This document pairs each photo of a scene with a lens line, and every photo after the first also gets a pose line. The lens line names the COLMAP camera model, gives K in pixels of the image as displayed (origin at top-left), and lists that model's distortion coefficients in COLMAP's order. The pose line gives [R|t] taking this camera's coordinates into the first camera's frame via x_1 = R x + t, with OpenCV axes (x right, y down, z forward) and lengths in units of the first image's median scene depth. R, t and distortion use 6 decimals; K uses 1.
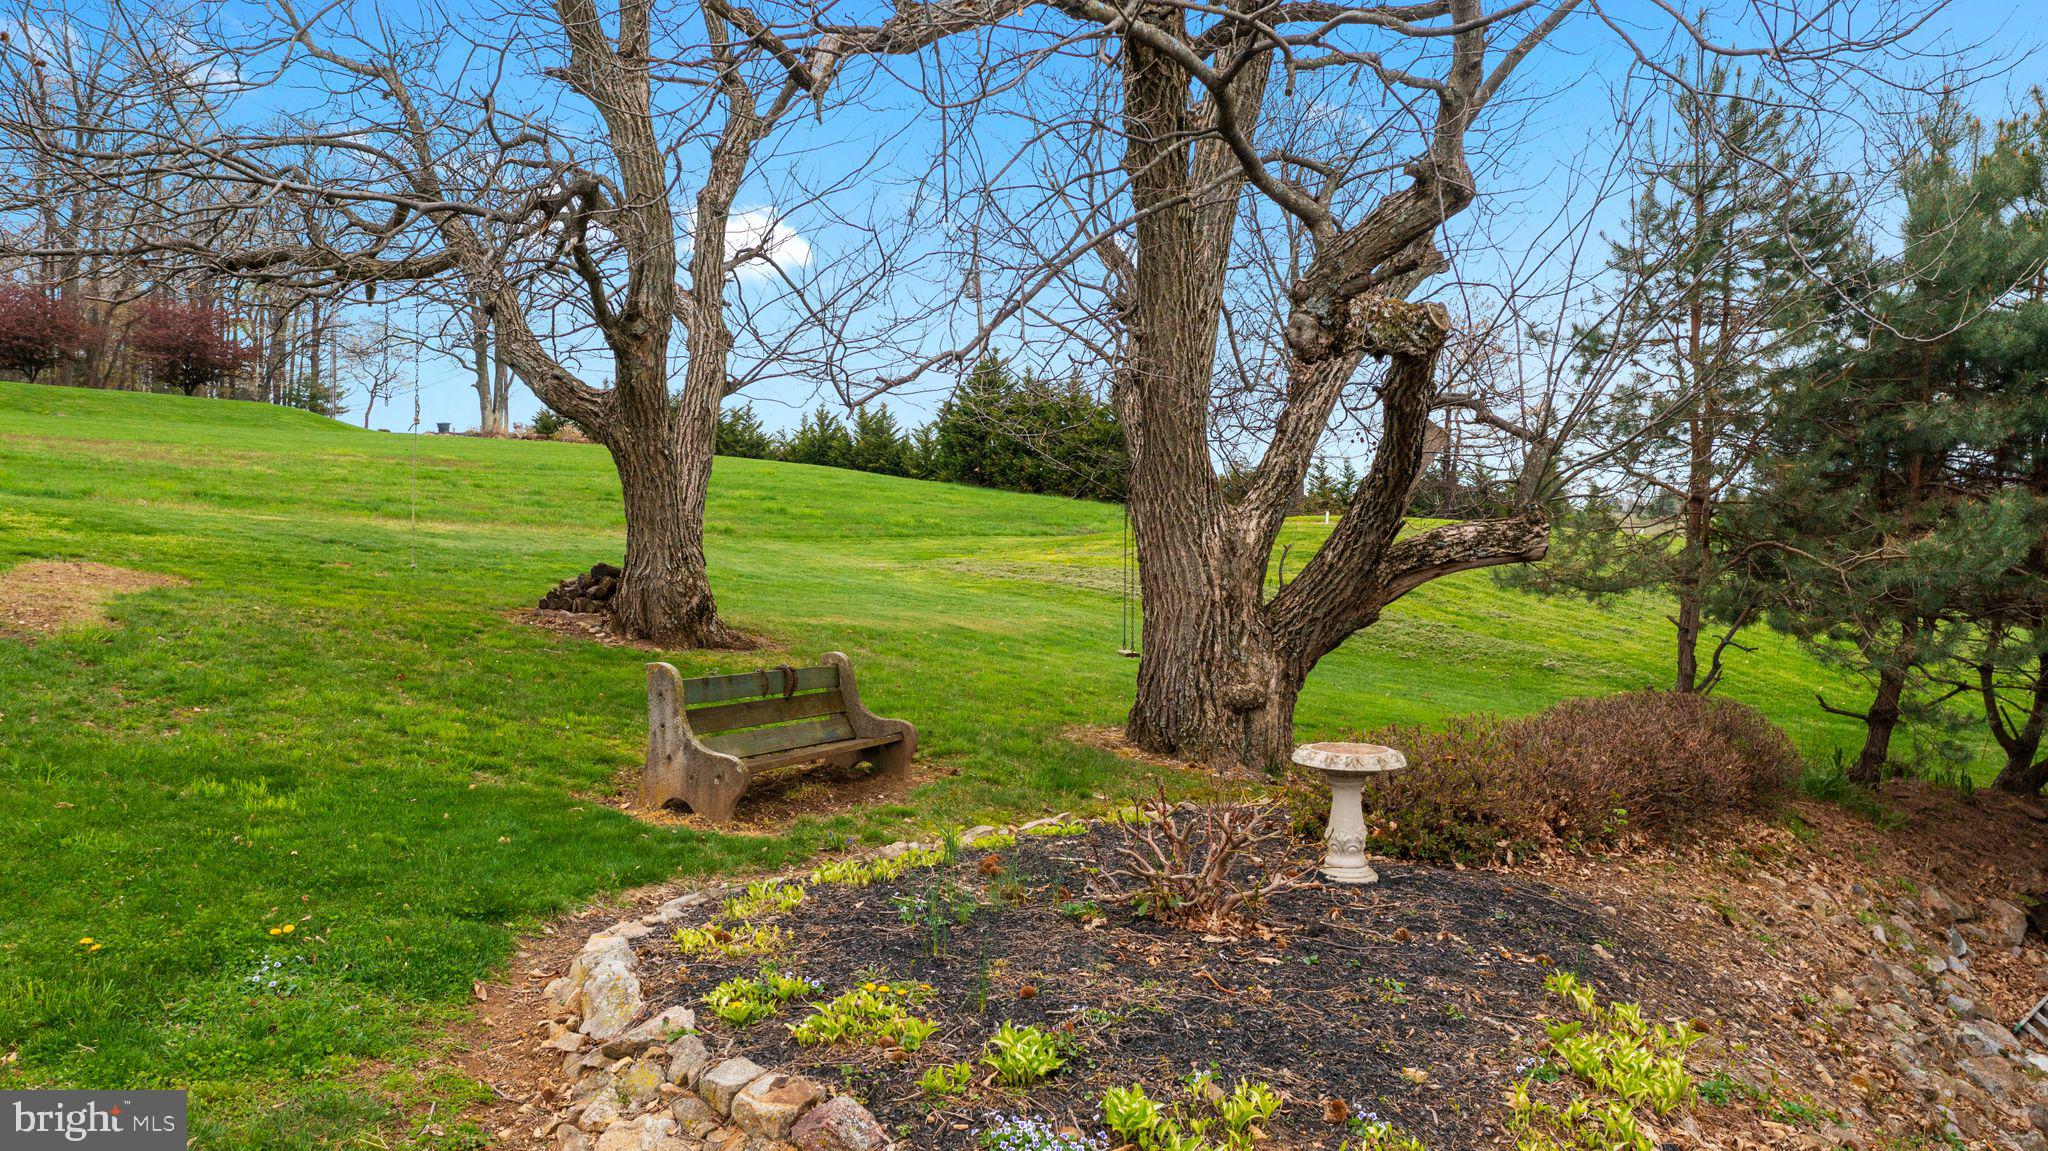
lens RADIAL K [[1653.3, 0, 1021.0], [0, 1653.3, 571.3], [0, 0, 1]] dist [-0.018858, 0.008280]
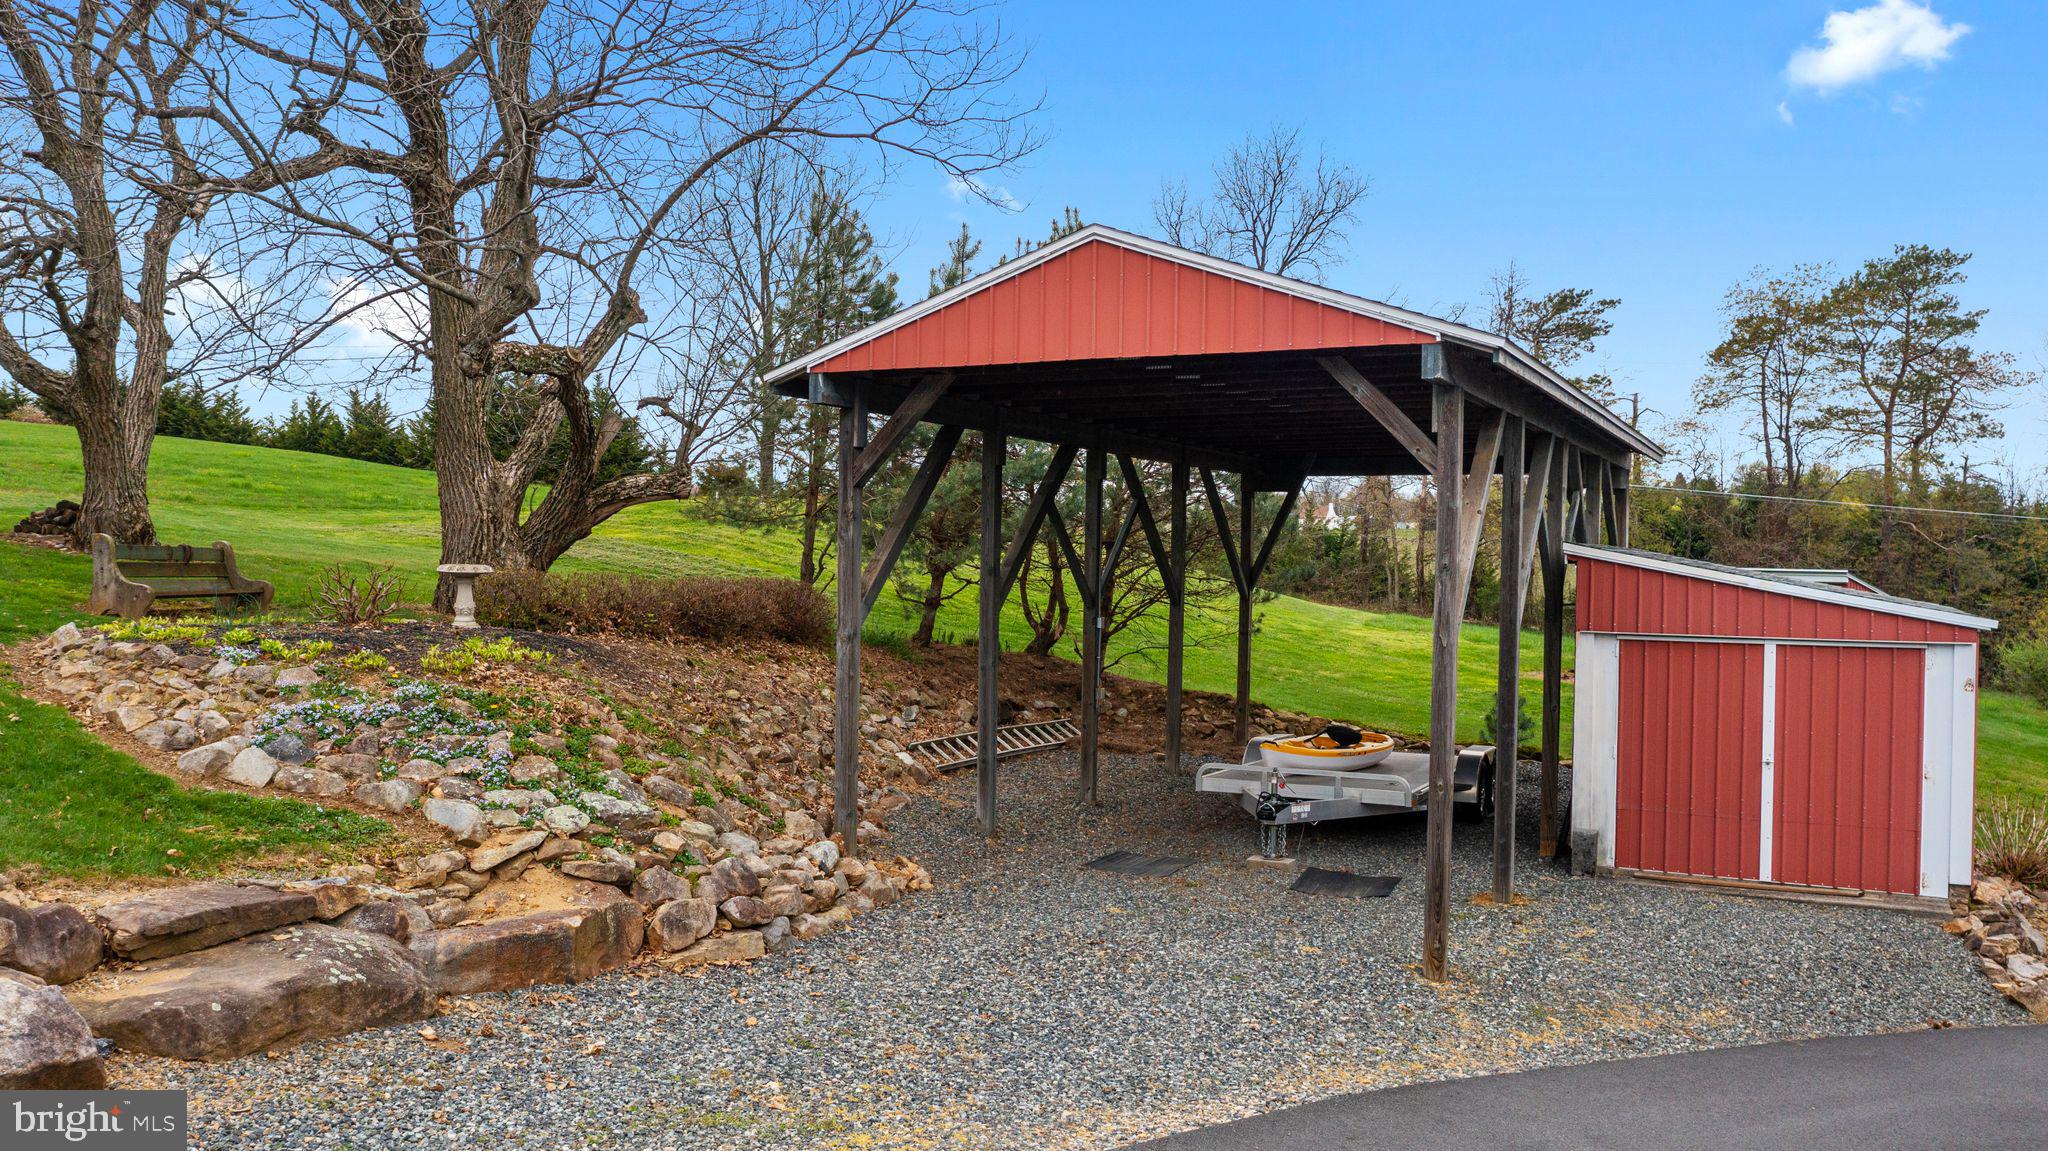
lens RADIAL K [[1653.3, 0, 1028.7], [0, 1653.3, 579.8], [0, 0, 1]] dist [-0.018858, 0.008280]
pose [[0.960920, 0.003464, 0.276804, 0.143128], [-0.004497, 0.999985, 0.003099, 0.054459], [-0.276789, -0.004223, 0.960921, -0.555926]]
